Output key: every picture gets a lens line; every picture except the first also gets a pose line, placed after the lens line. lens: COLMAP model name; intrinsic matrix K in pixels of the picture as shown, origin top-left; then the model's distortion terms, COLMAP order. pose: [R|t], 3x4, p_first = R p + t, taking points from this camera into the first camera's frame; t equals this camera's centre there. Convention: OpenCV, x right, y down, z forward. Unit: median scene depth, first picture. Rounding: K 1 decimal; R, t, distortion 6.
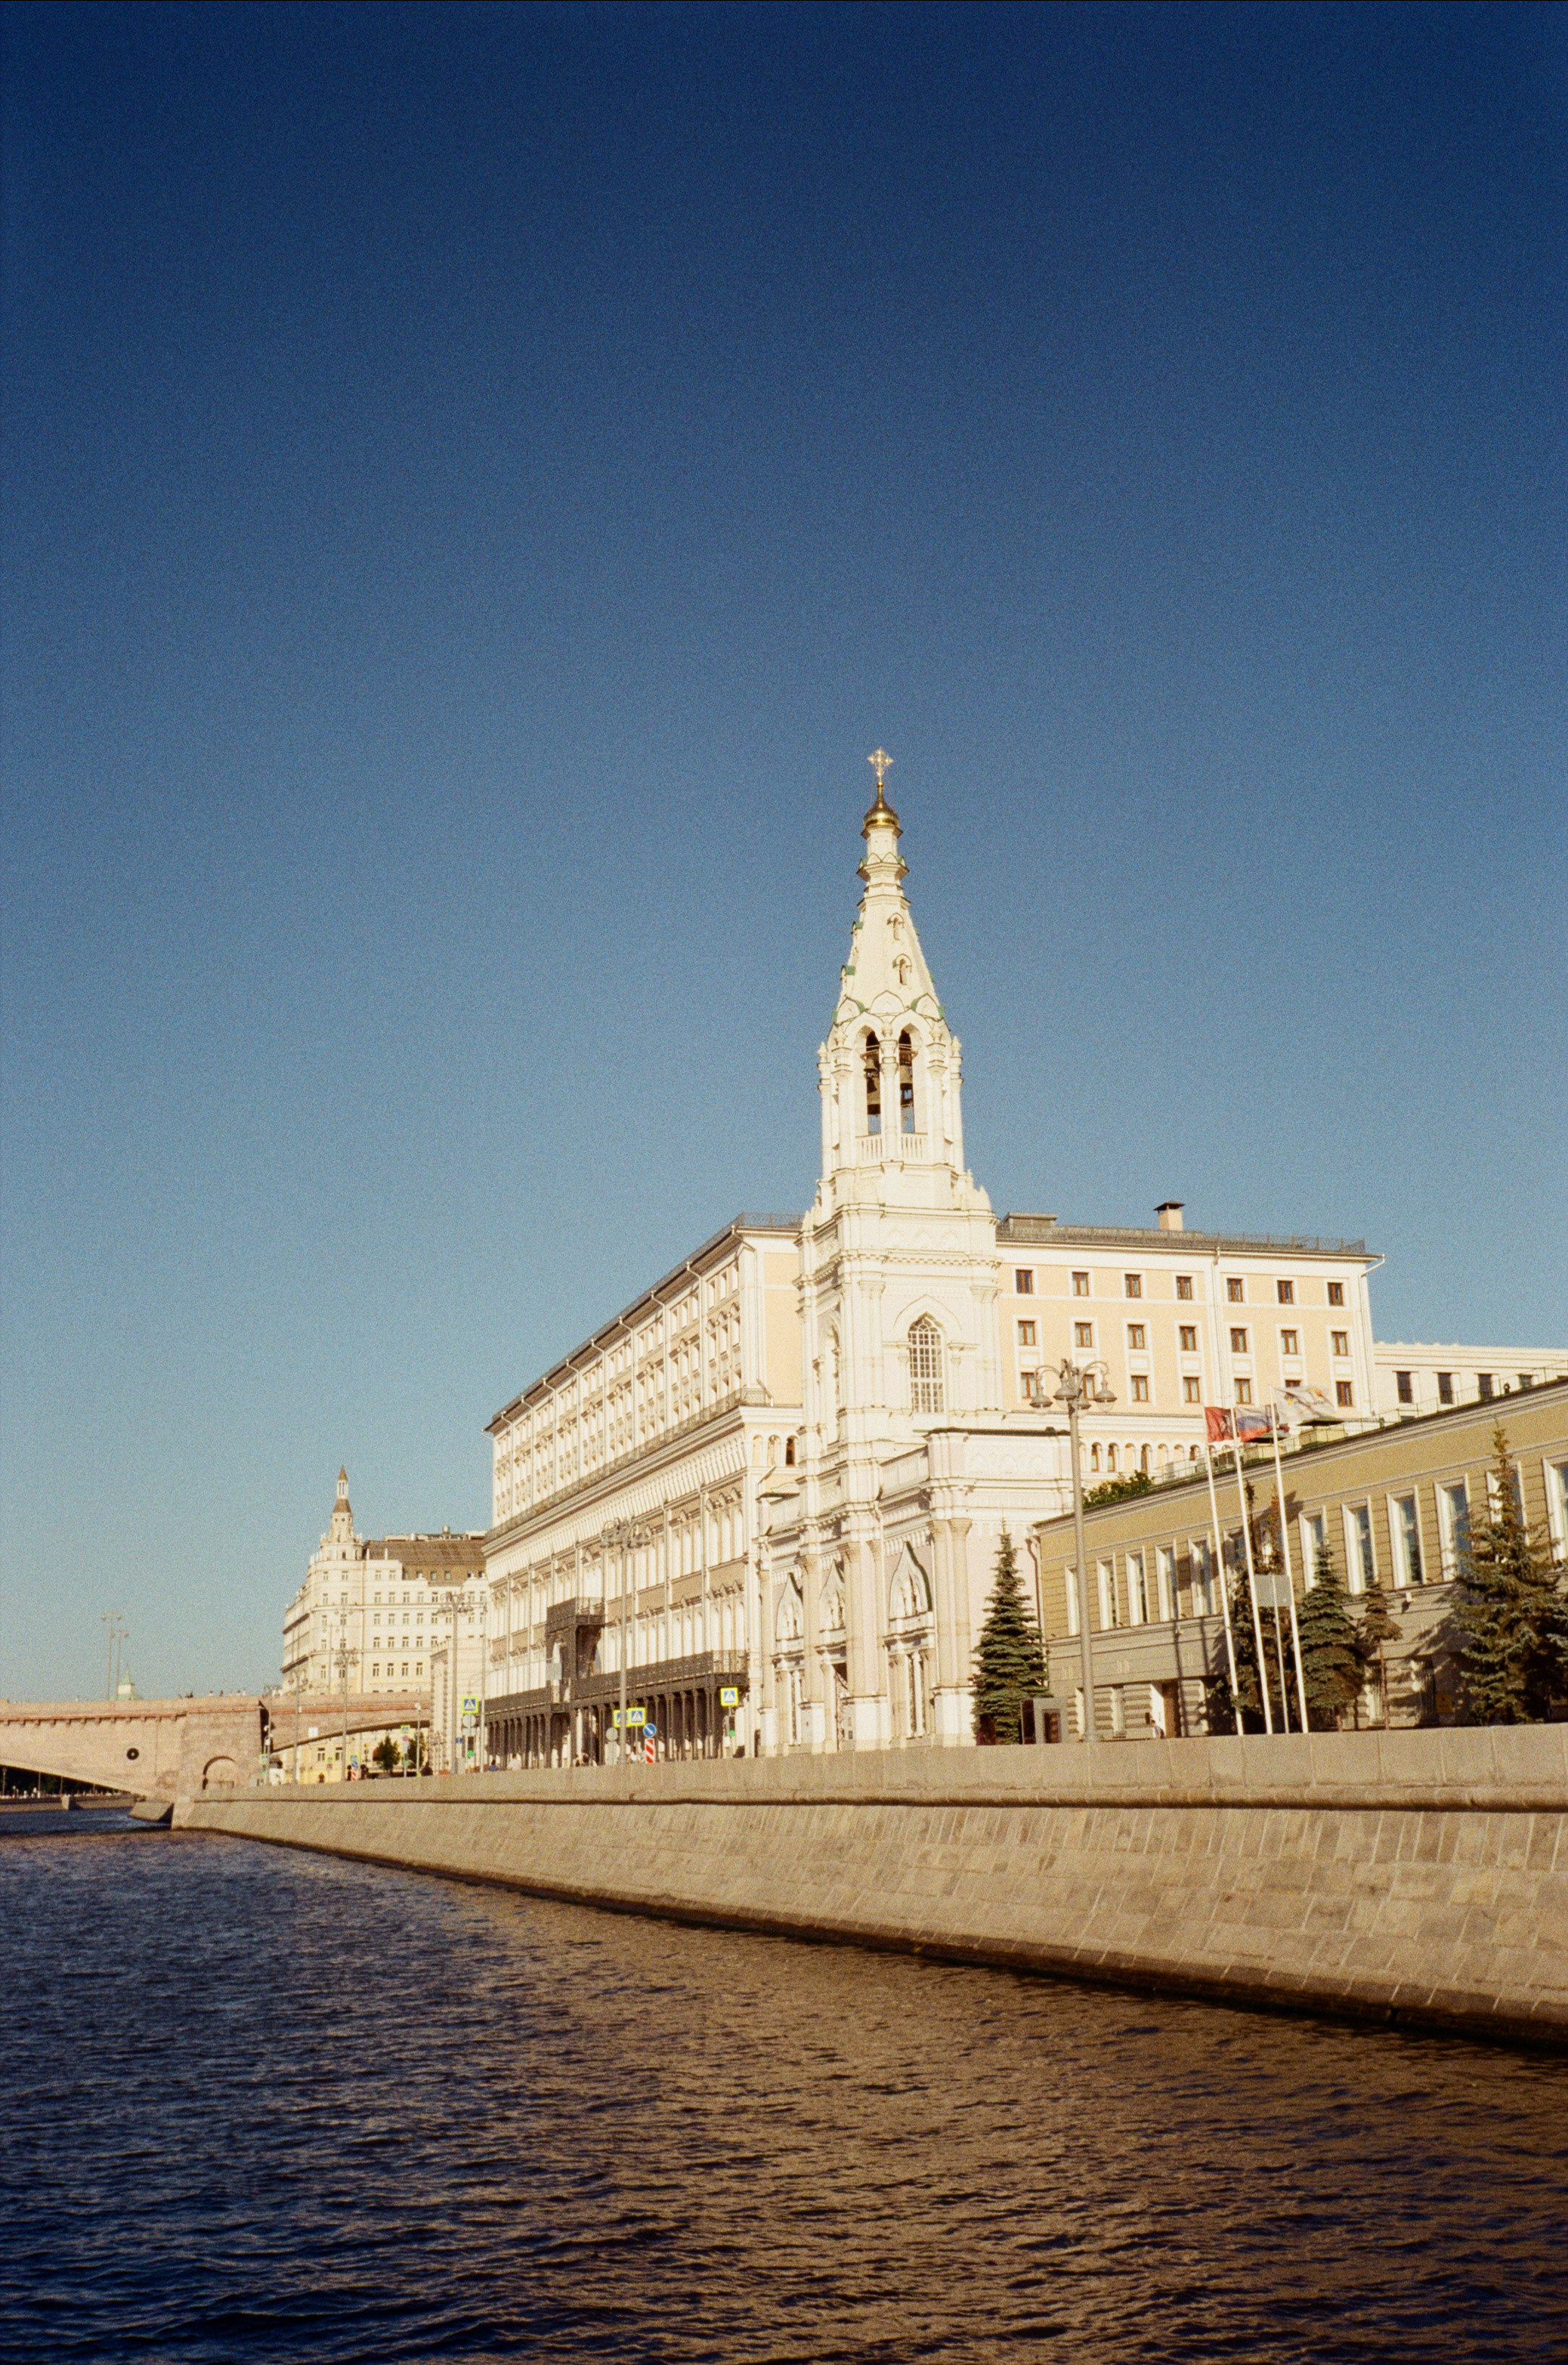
lens RADIAL K [[2176.2, 0, 784.0], [0, 2176.2, 1182.5], [0, 0, 1]] dist [0.171465, -0.385522]
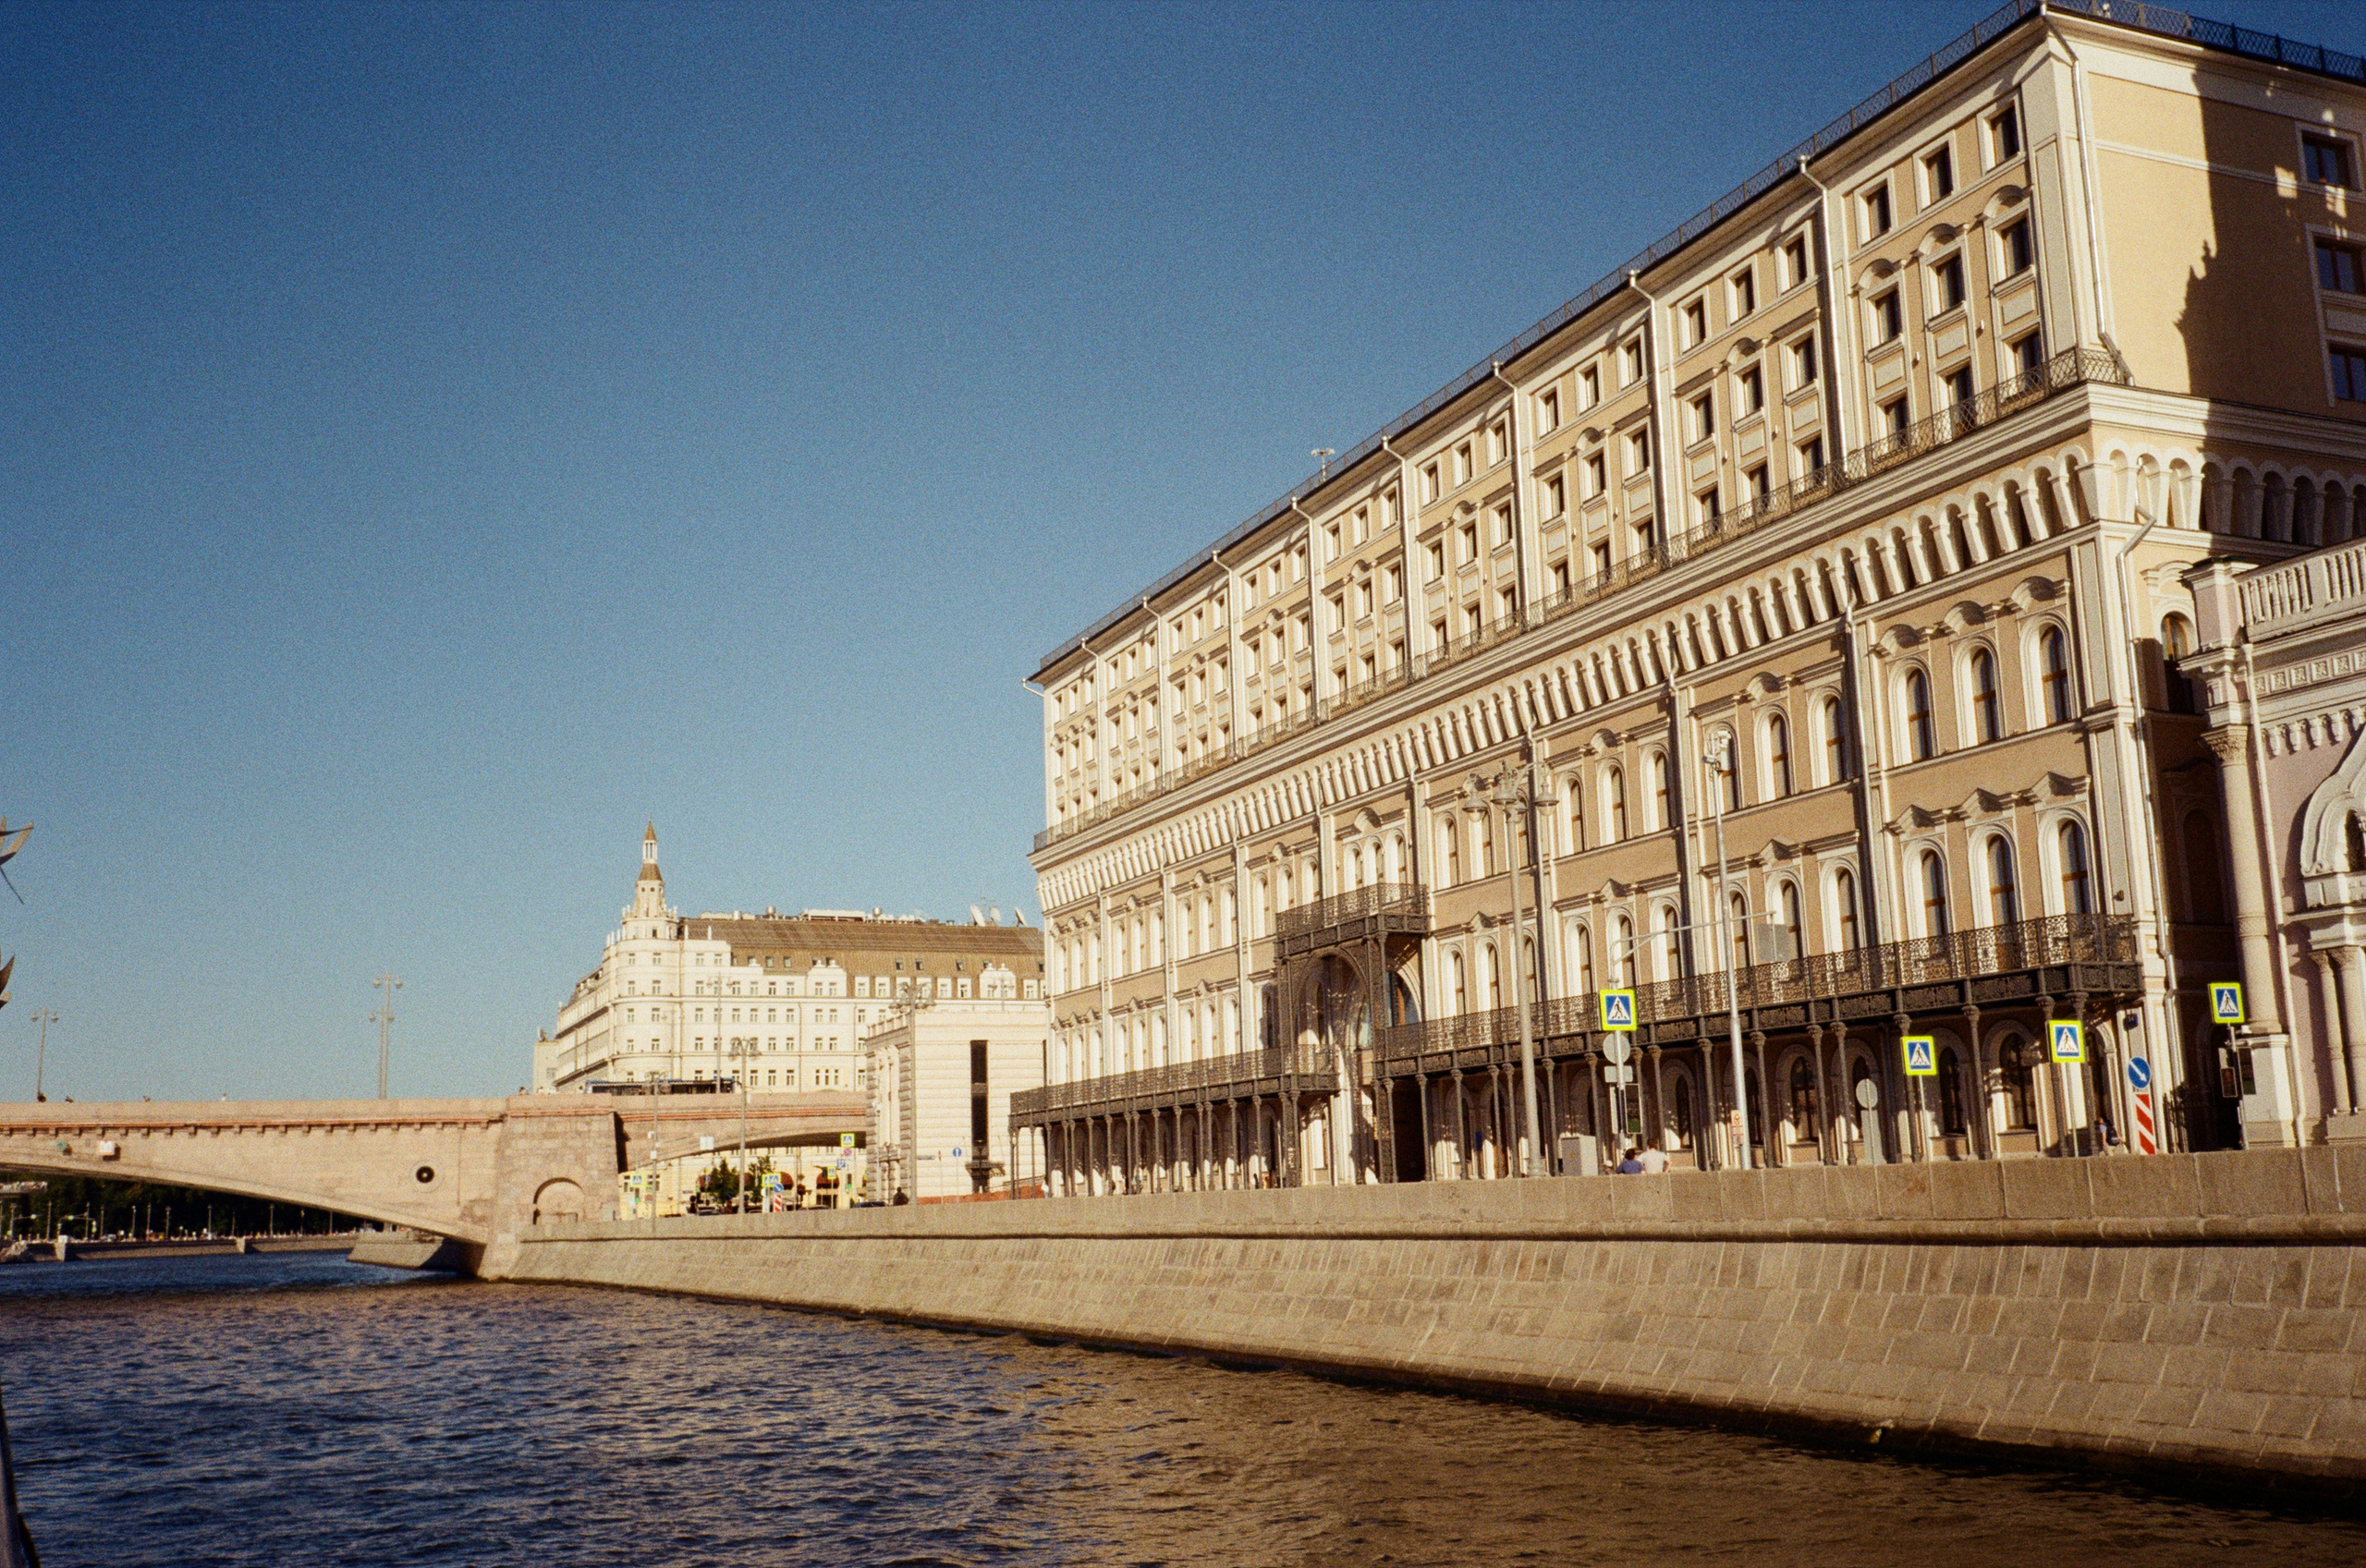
lens RADIAL K [[2183.7, 0, 1179.6], [0, 2183.7, 793.3], [0, 0, 1]] dist [0.155914, -0.292696]
pose [[0.994980, 0.019651, 0.098131, -0.097052], [-0.026719, 0.997101, 0.071238, 0.062291], [-0.096446, -0.073502, 0.992621, 0.221512]]
